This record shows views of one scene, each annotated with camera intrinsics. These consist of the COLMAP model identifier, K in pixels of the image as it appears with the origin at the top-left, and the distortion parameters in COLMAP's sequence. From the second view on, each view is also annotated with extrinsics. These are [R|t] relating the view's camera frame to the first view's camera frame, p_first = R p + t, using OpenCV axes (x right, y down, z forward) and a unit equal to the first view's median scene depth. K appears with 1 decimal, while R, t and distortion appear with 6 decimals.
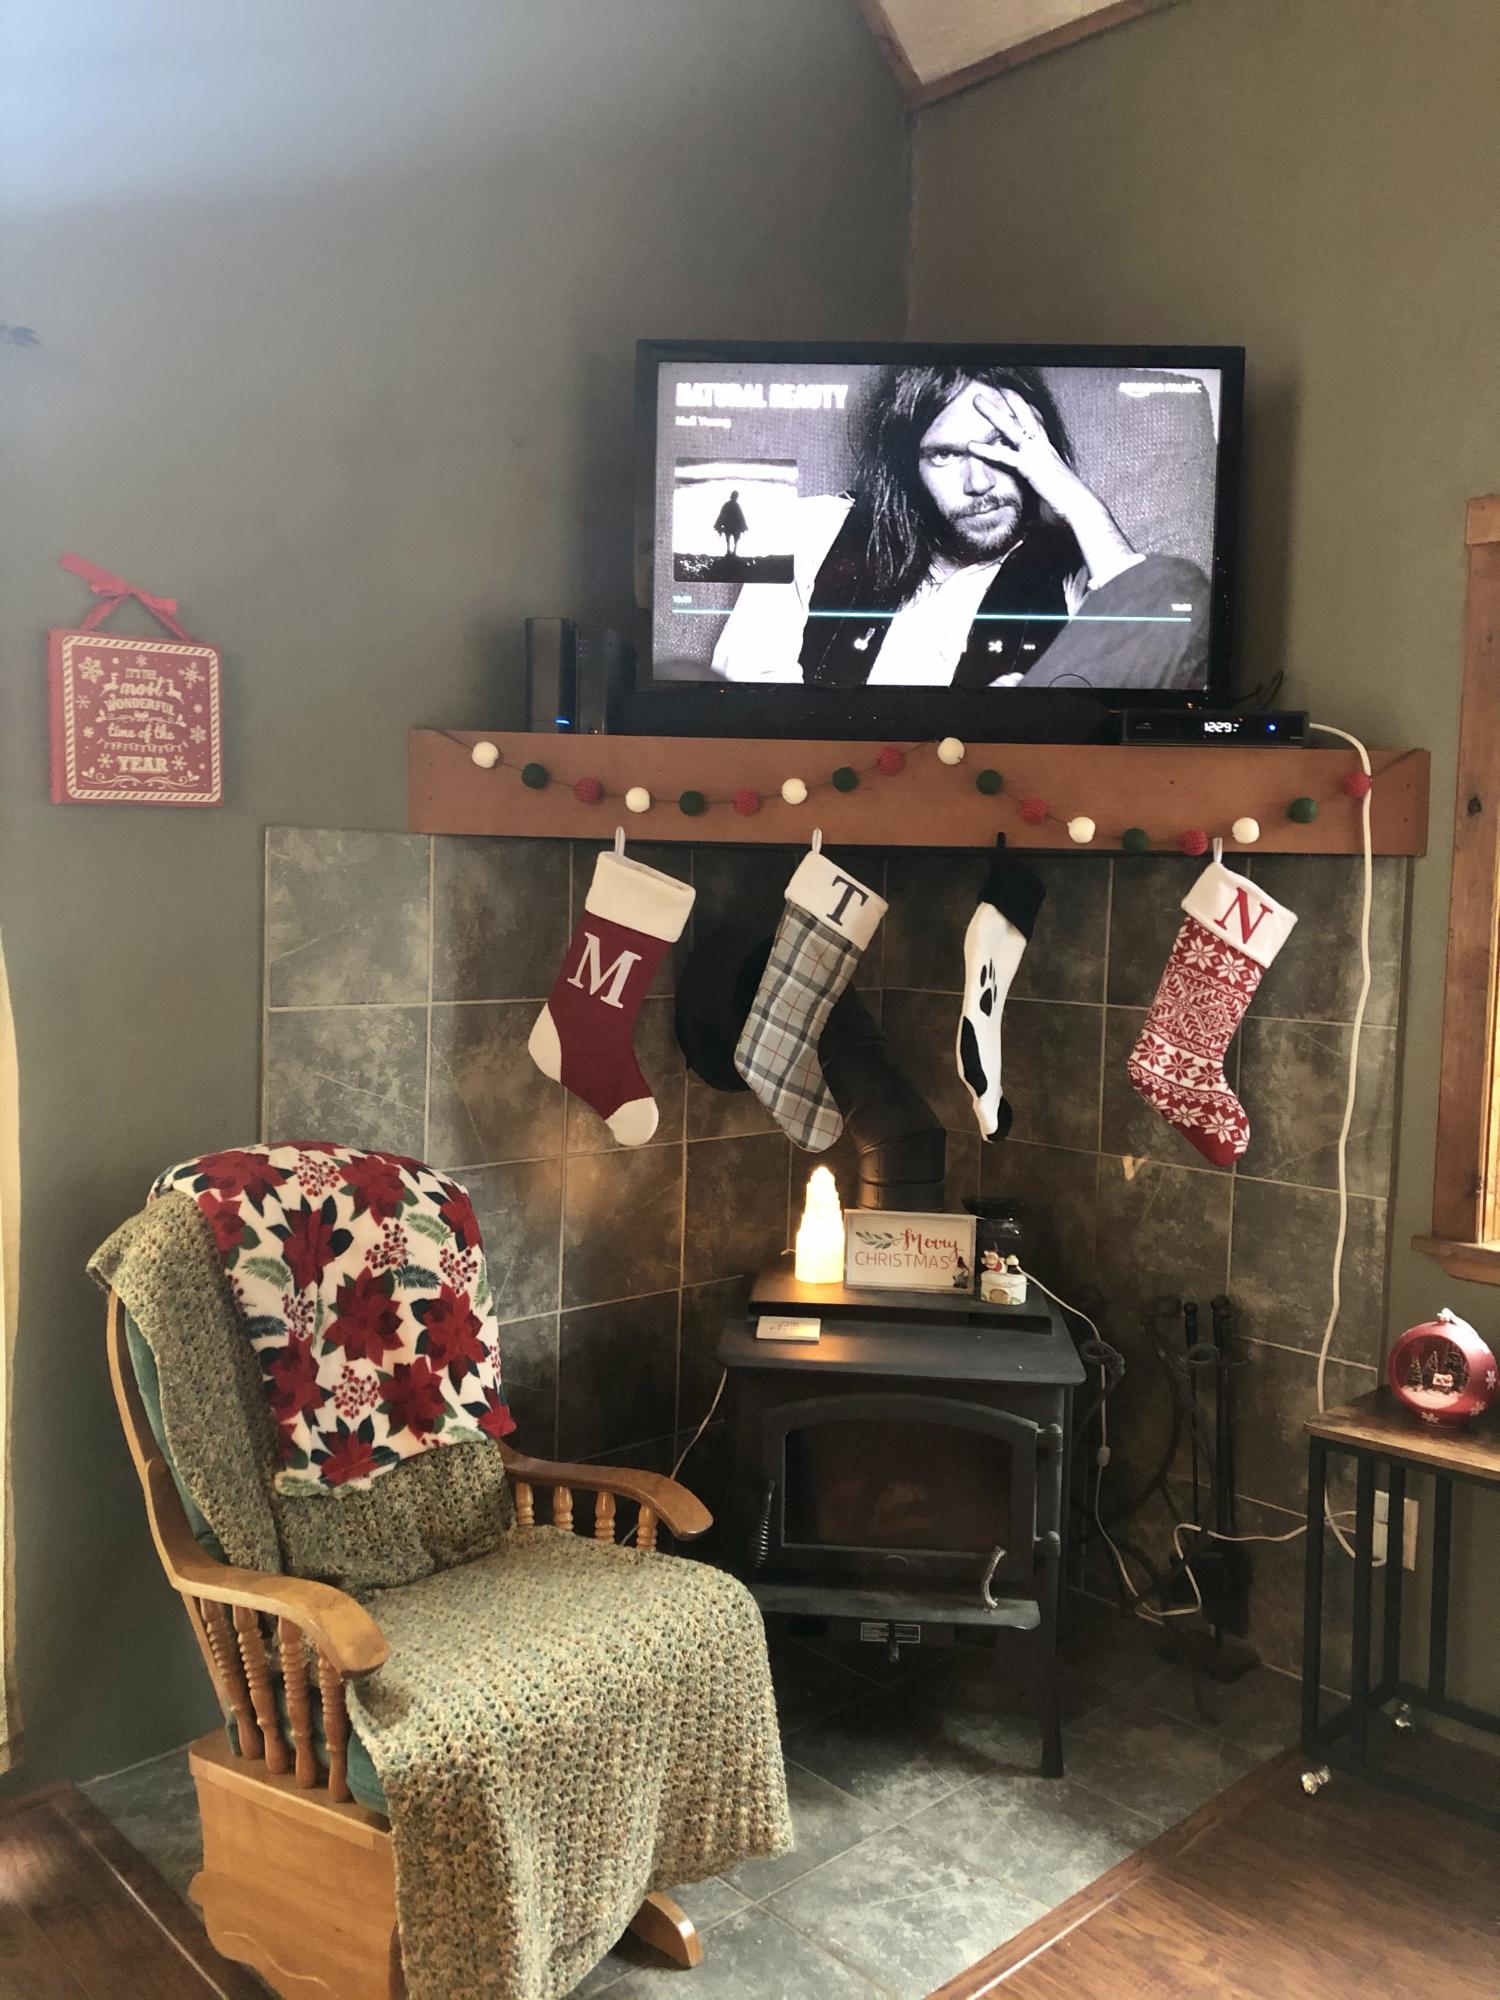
lens RADIAL K [[1604.4, 0, 764.1], [0, 1604.4, 996.6], [0, 0, 1]] dist [0.101337, -0.200512]
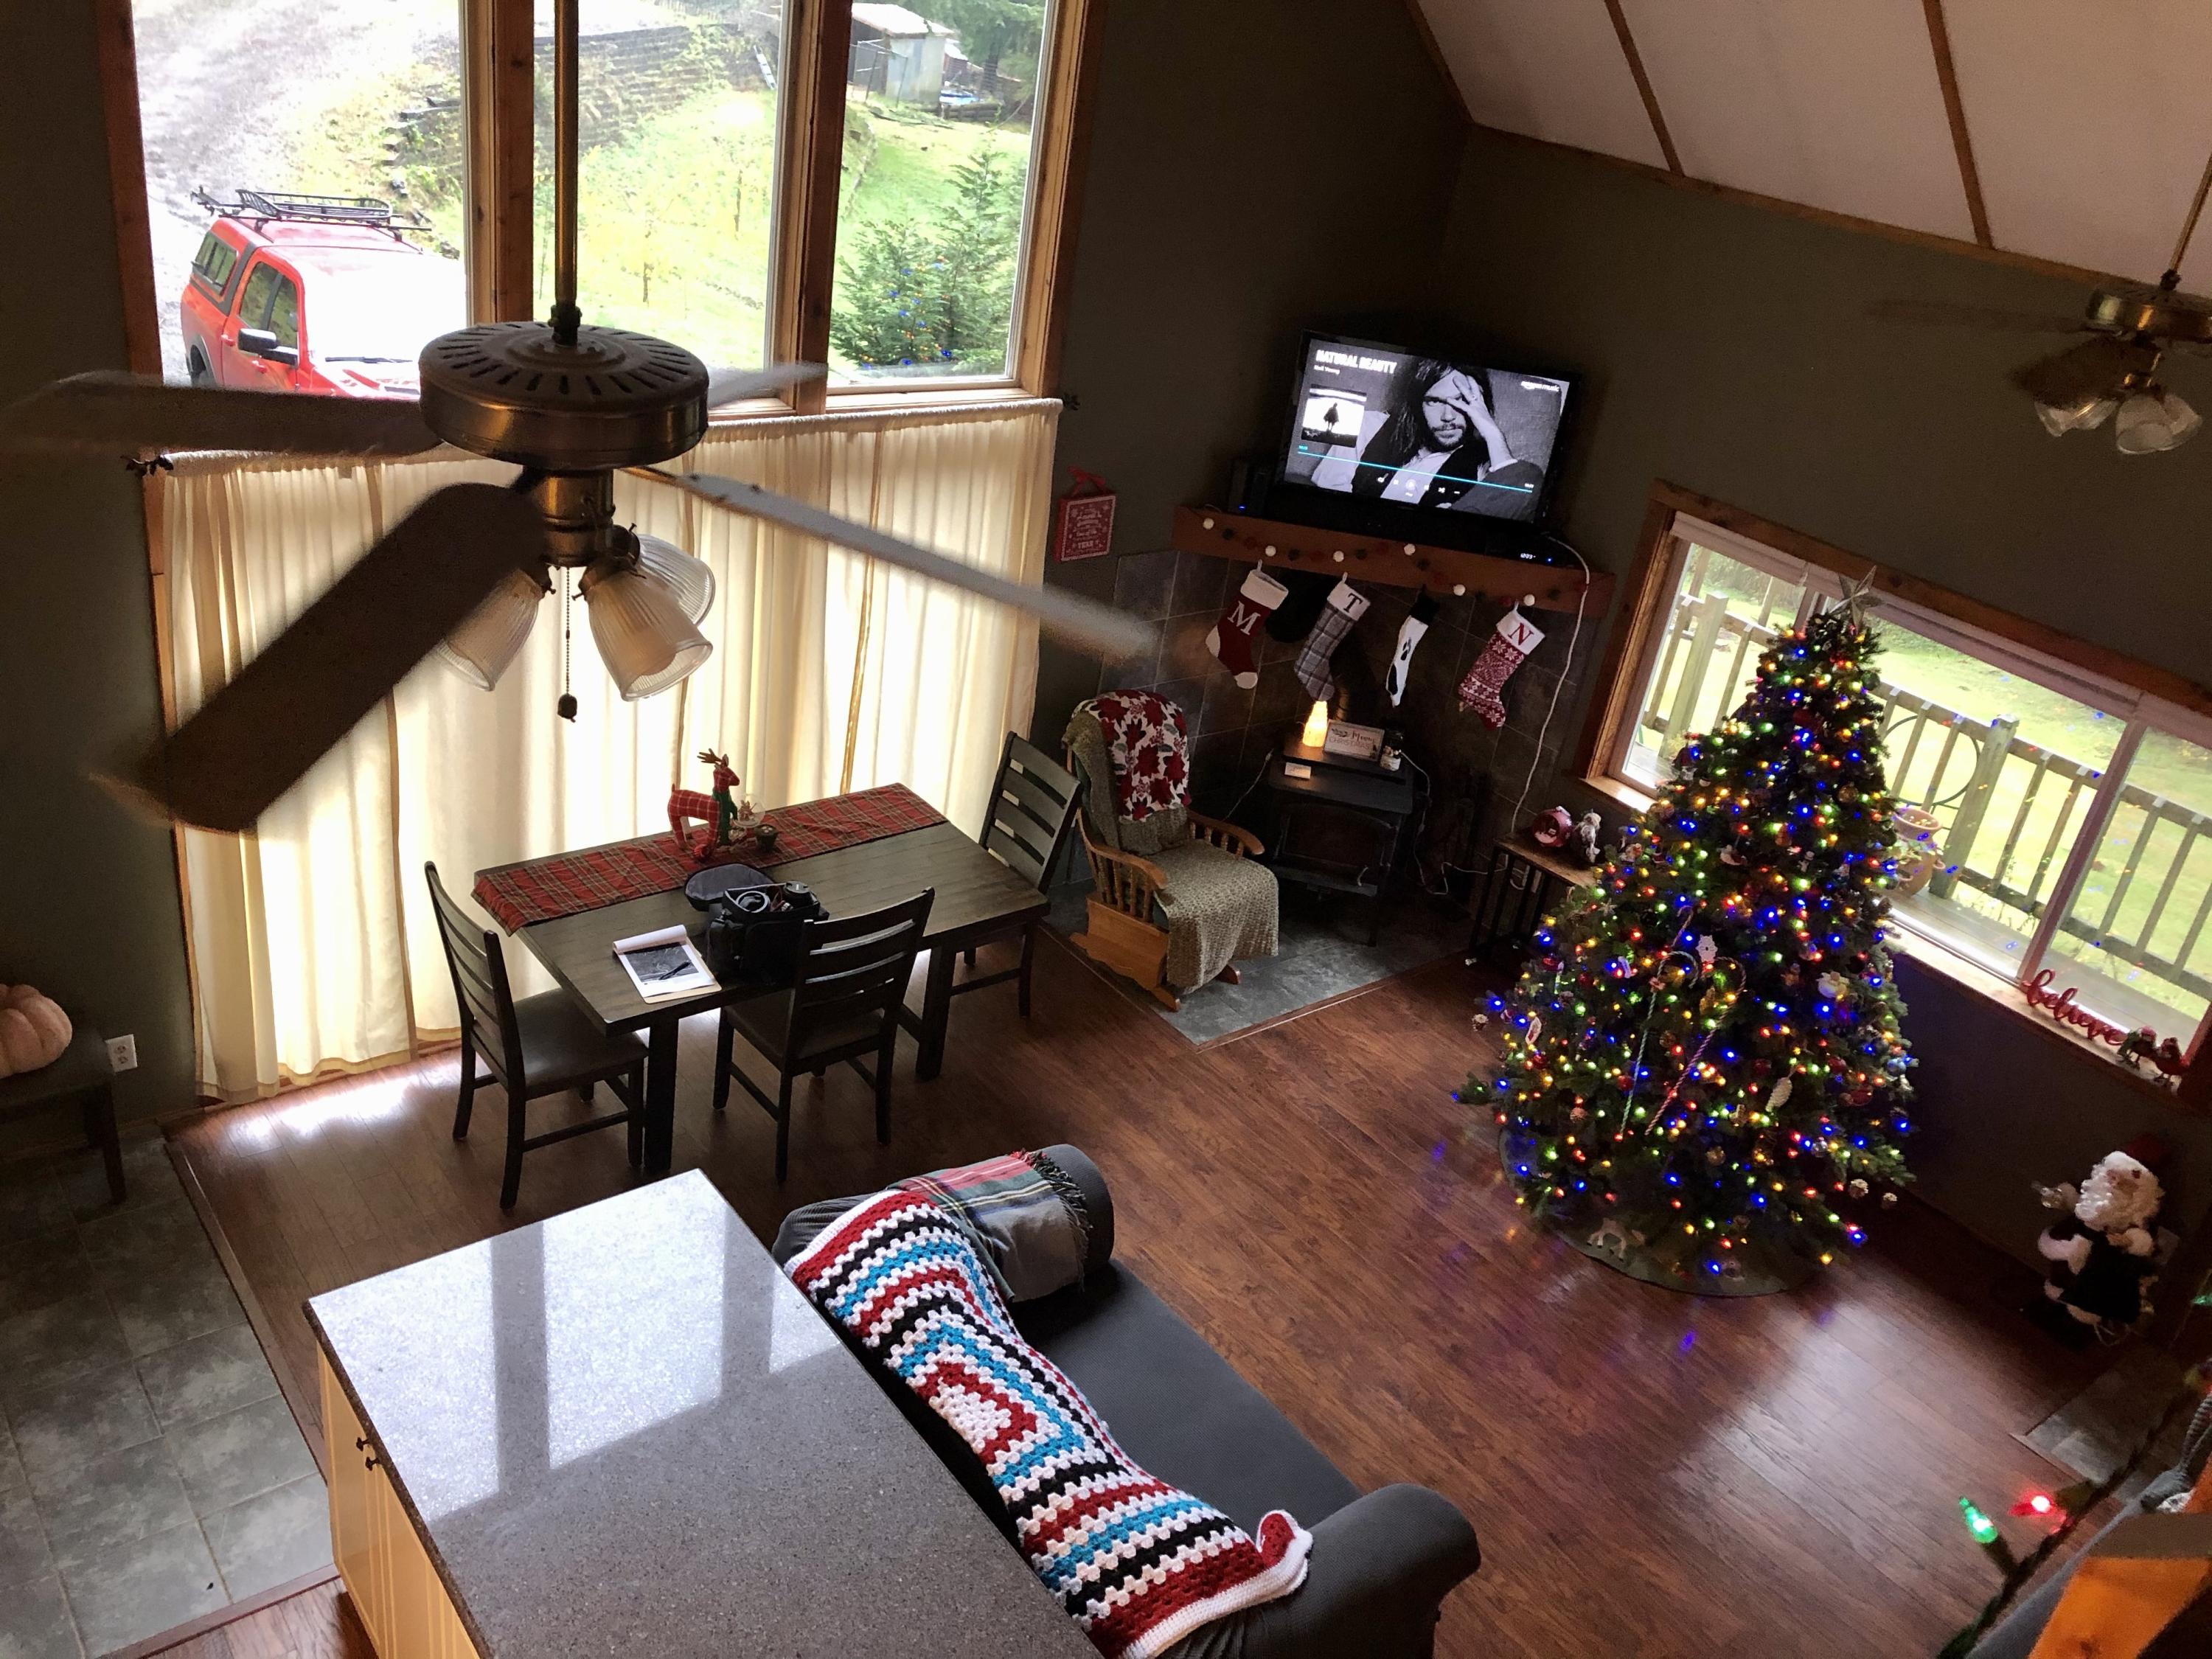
lens RADIAL K [[1774.5, 0, 1106.0], [0, 1774.5, 829.5], [0, 0, 1]] dist [0.101337, -0.200512]
pose [[0.989731, 0.140986, -0.023584, -0.193497], [-0.119768, 0.907954, 0.401591, -0.747730], [0.078032, -0.394642, 0.915515, -1.498831]]
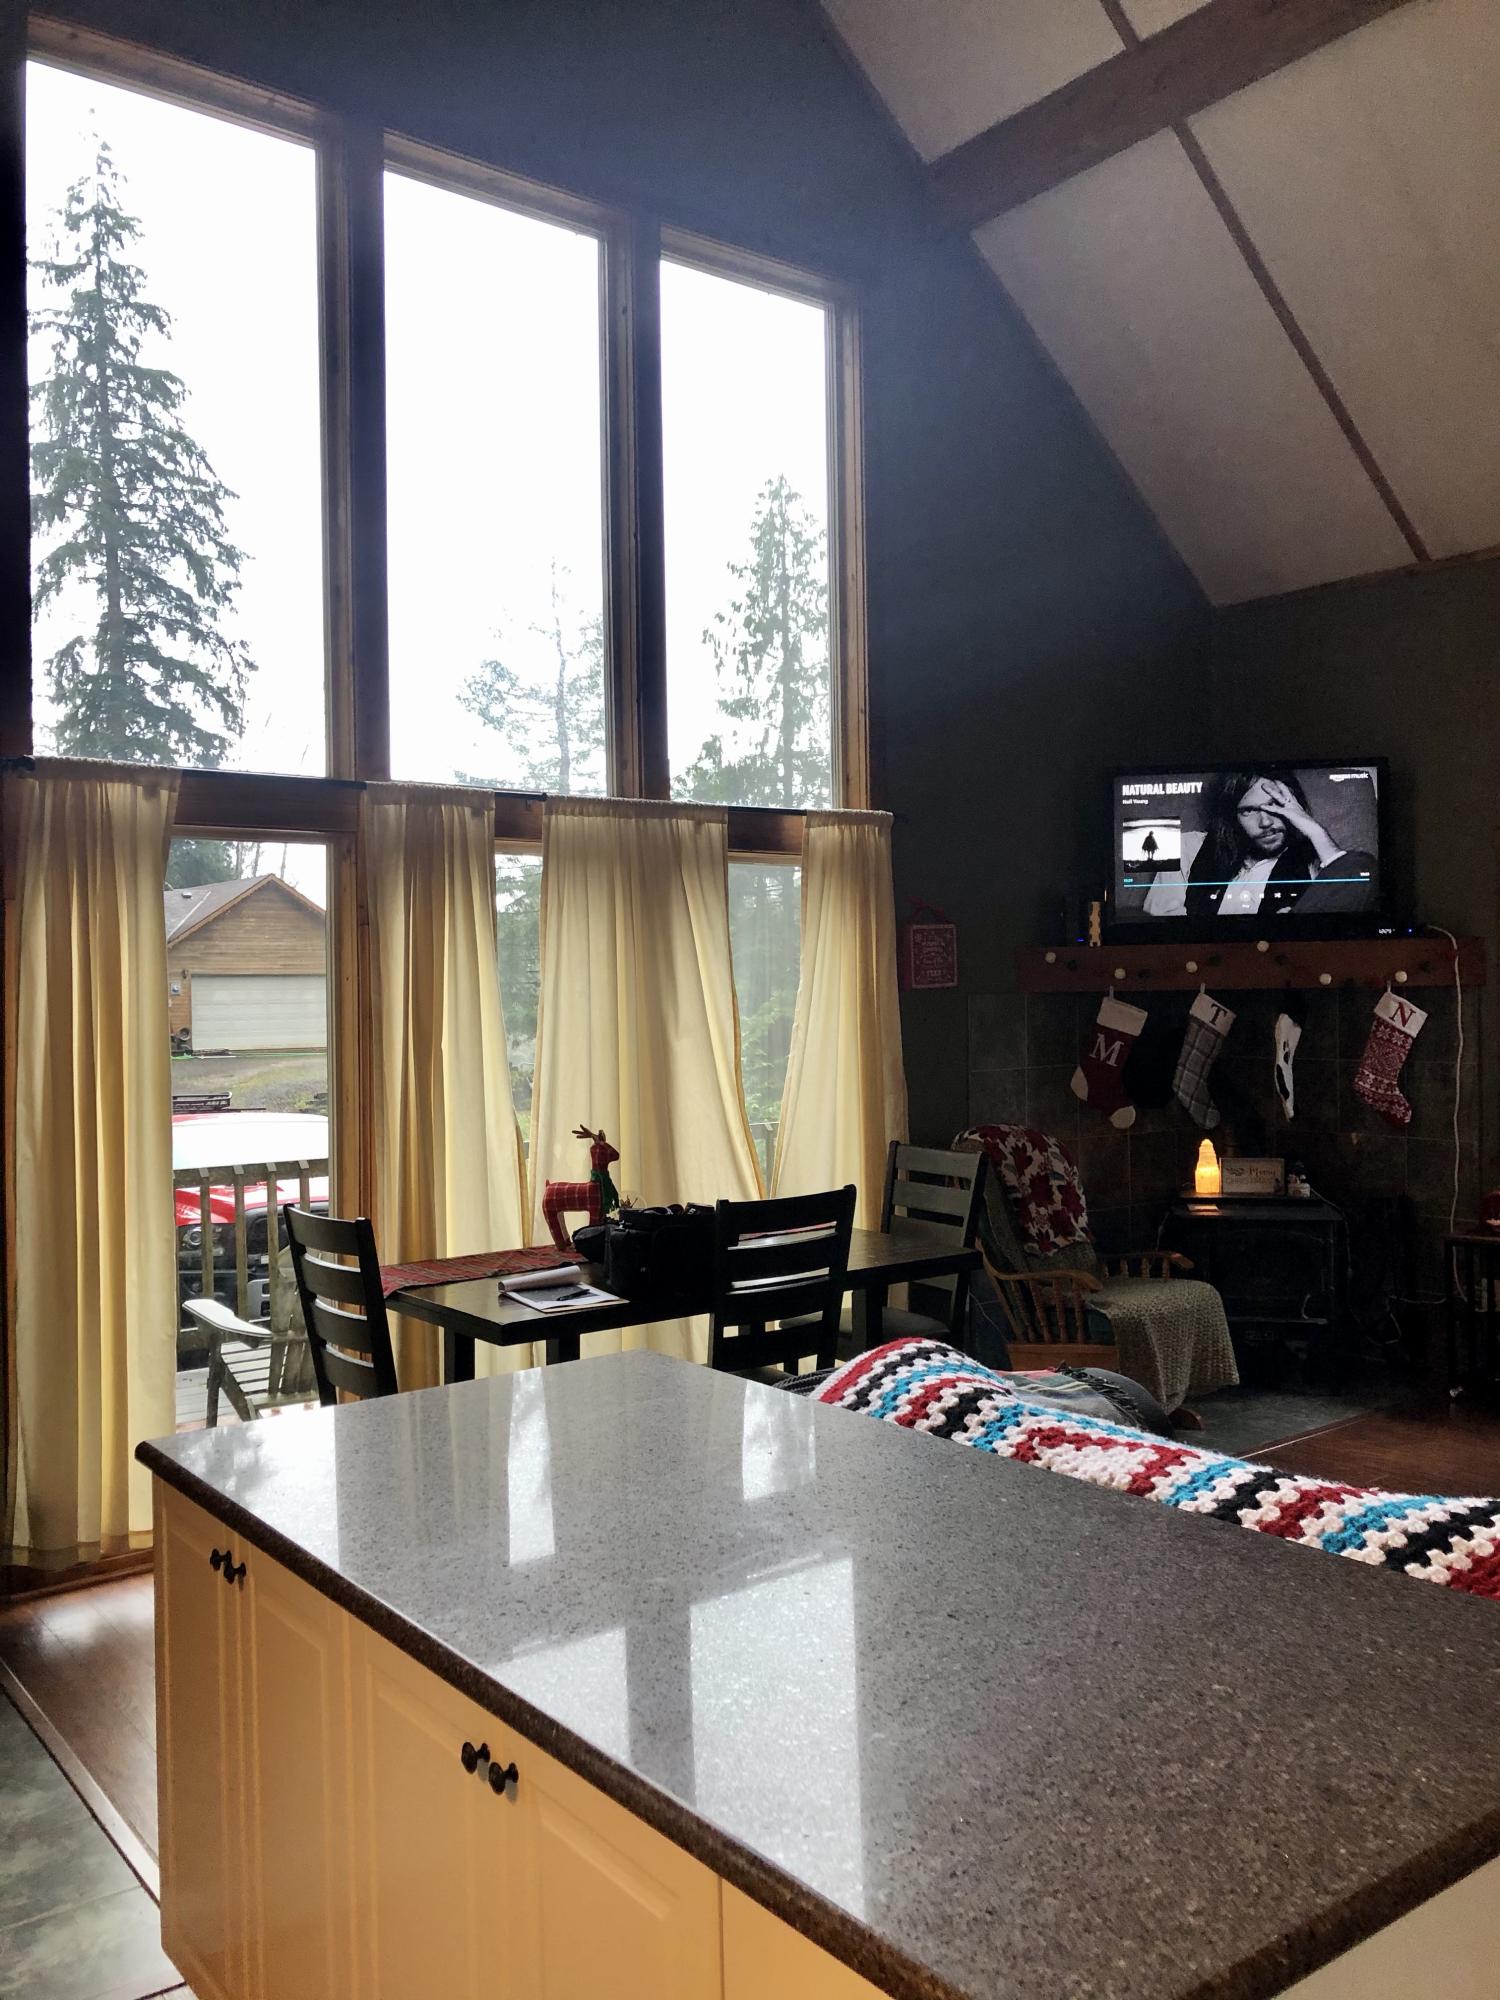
lens RADIAL K [[1608.7, 0, 750.0], [0, 1608.7, 1000.0], [0, 0, 1]] dist [0.128143, -0.435446]
pose [[0.993163, -0.040680, -0.109421, -0.343025], [0.033724, 0.997336, -0.064688, 0.043289], [0.111761, 0.060556, 0.991888, -1.292475]]
